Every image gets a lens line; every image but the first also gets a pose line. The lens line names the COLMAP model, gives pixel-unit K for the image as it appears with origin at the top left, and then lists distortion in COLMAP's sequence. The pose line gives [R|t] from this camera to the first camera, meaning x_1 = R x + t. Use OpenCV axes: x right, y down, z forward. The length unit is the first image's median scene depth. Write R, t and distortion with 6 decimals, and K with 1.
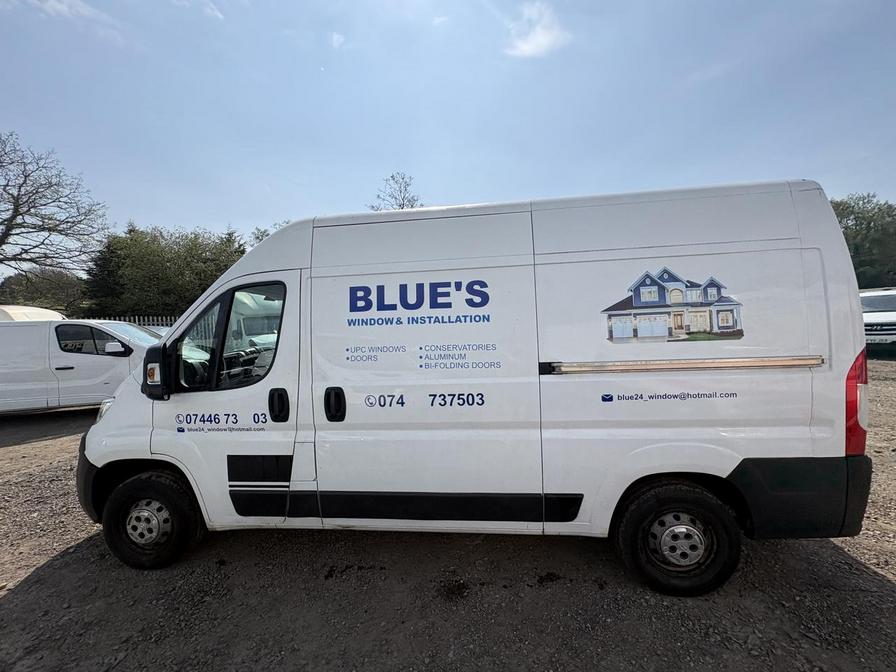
lens RADIAL K [[357.5, 0, 447.4], [0, 357.5, 336.9], [0, 0, 1]] dist [0.001350, 0.000242]
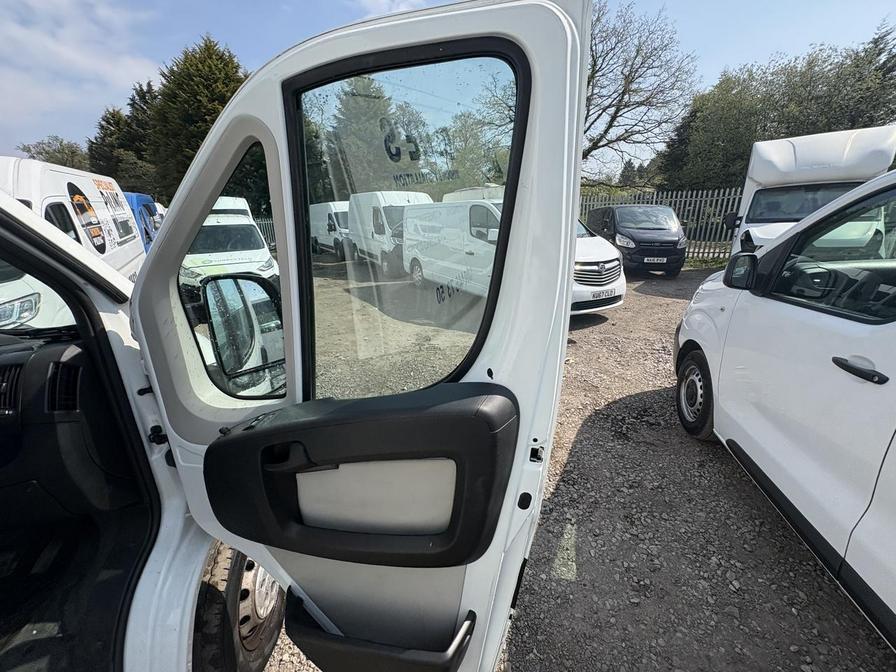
lens RADIAL K [[357.5, 0, 447.4], [0, 357.5, 336.9], [0, 0, 1]] dist [0.001350, 0.000242]
pose [[0.195689, 0.347779, -0.916927, -0.041038], [-0.029570, 0.936672, 0.348958, -0.014008], [0.980220, -0.041174, 0.193580, 0.286673]]
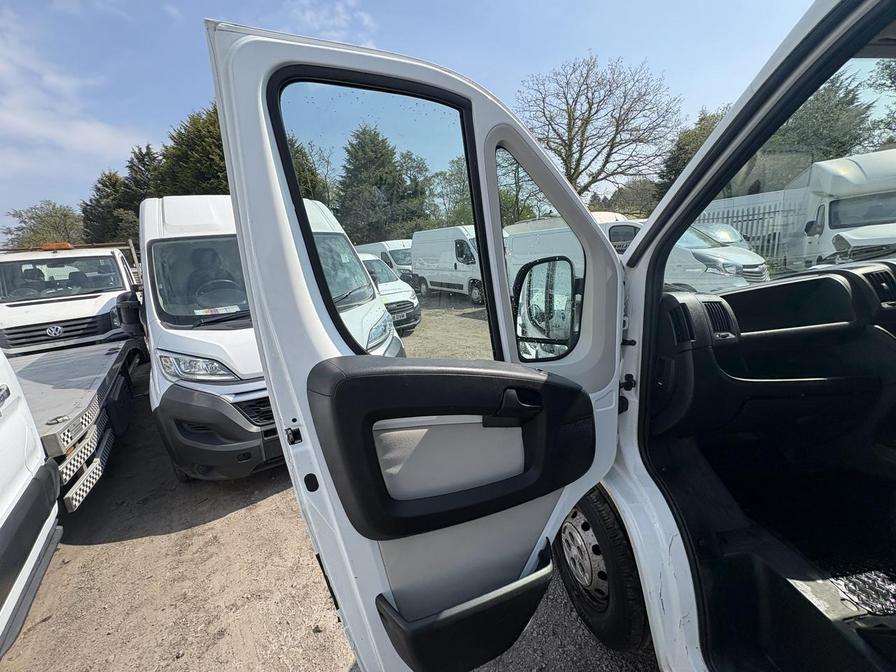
lens RADIAL K [[357.5, 0, 447.4], [0, 357.5, 336.9], [0, 0, 1]] dist [0.001350, 0.000242]
pose [[0.263493, 0.236942, -0.935110, -0.058602], [0.030405, 0.966844, 0.253551, -0.000244], [0.964182, -0.095240, 0.247552, 0.094215]]
